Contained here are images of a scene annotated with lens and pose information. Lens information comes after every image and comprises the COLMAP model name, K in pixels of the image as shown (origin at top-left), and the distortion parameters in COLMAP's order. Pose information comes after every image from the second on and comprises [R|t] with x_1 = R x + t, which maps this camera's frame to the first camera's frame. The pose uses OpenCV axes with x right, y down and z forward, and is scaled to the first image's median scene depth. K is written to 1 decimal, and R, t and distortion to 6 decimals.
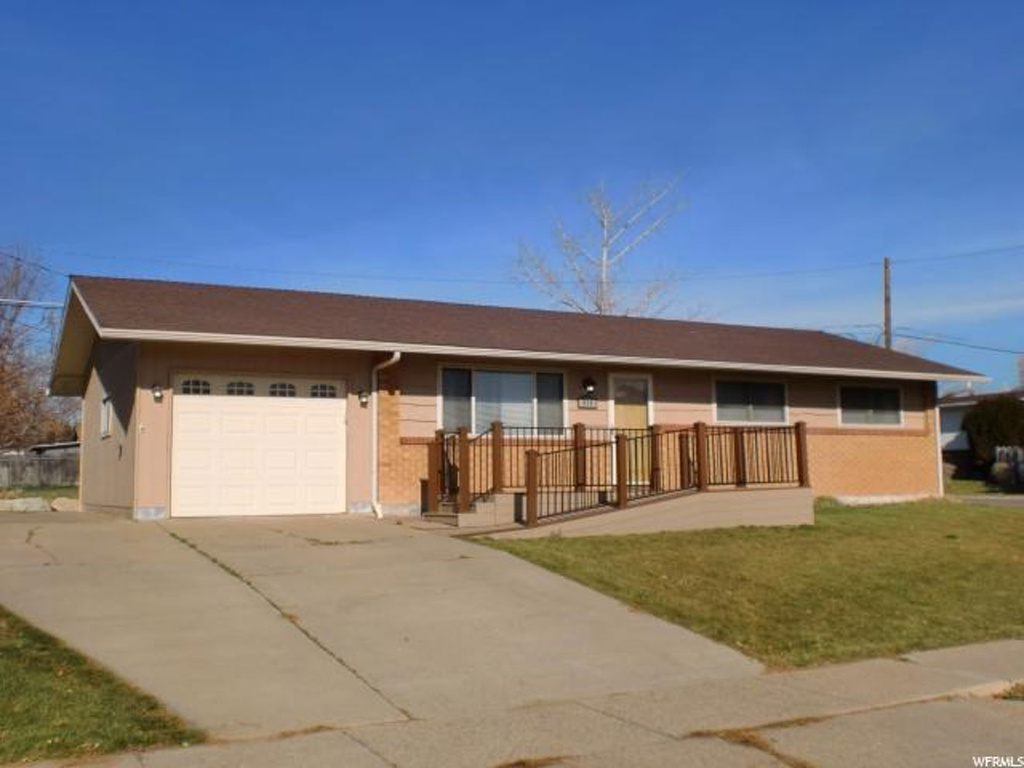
lens RADIAL K [[1059.0, 0, 510.3], [0, 1059.0, 383.2], [0, 0, 1]] dist [0.028768, 0.000000]
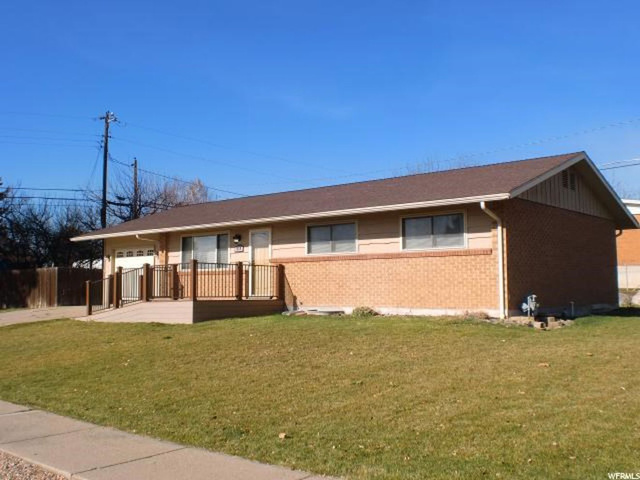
lens RADIAL K [[661.9, 0, 318.8], [0, 661.9, 239.6], [0, 0, 1]] dist [0.028768, 0.000000]
pose [[0.356974, -0.056470, -0.932406, 1.101541], [0.091651, 0.995472, -0.025200, 0.041880], [0.929607, -0.076460, 0.360533, 0.707486]]
